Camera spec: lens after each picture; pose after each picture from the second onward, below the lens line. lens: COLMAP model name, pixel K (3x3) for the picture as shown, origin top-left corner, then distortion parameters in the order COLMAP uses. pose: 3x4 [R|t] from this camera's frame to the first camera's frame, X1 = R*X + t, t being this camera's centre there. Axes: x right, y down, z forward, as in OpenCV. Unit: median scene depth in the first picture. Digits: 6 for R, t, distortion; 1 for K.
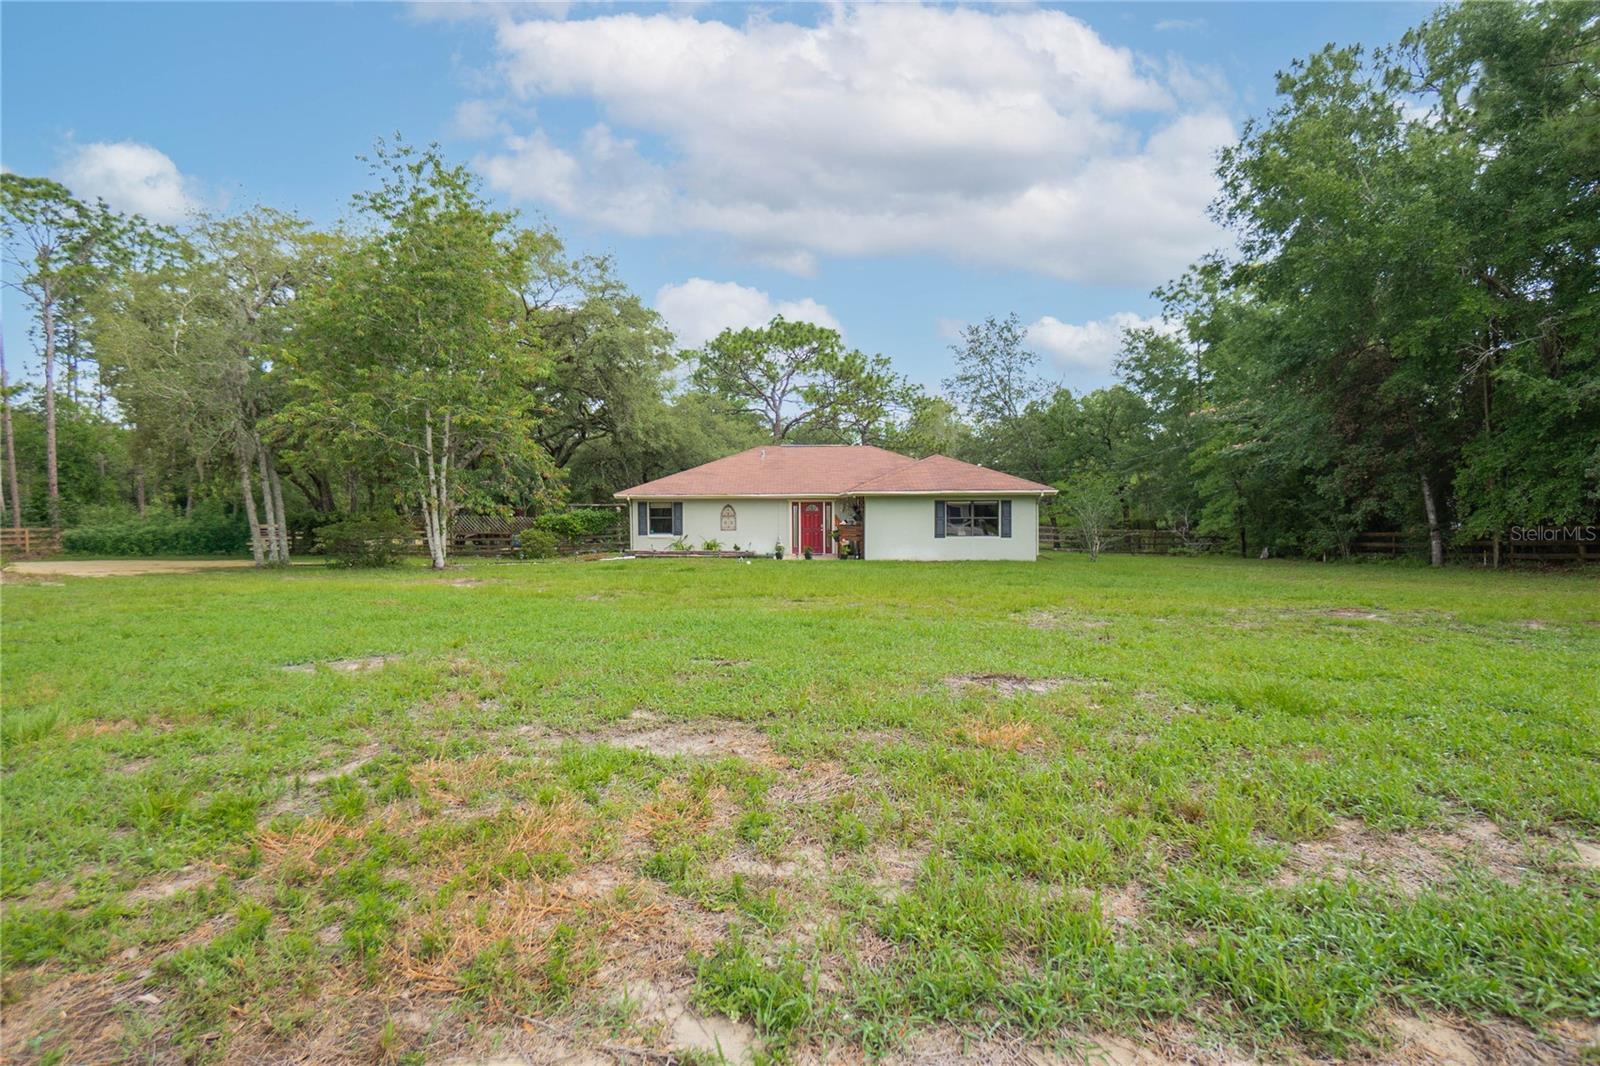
lens RADIAL K [[736.6, 0, 800.9], [0, 736.6, 530.2], [0, 0, 1]] dist [-0.000136, -0.000001]
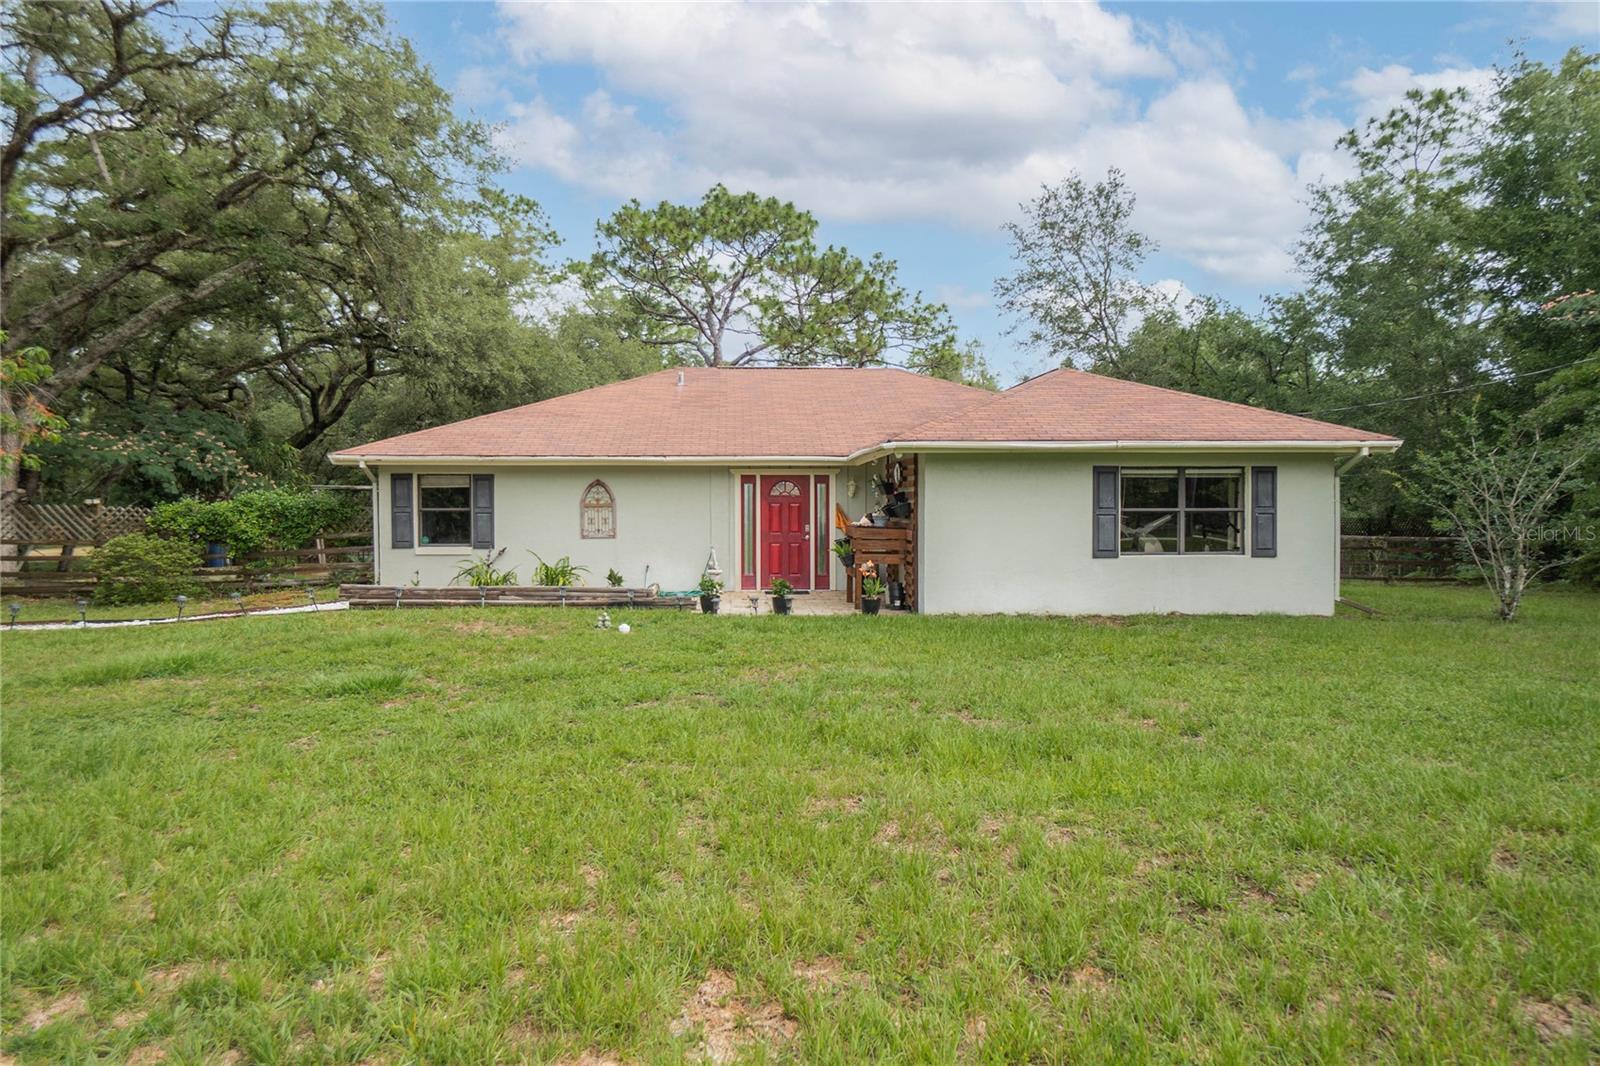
lens RADIAL K [[969.1, 0, 795.7], [0, 969.1, 538.1], [0, 0, 1]] dist [0.001260, 0.000120]
pose [[0.998970, 0.000062, 0.045379, -0.005705], [-0.000302, 0.999986, 0.005277, -0.003046], [-0.045378, -0.005285, 0.998956, 0.411509]]
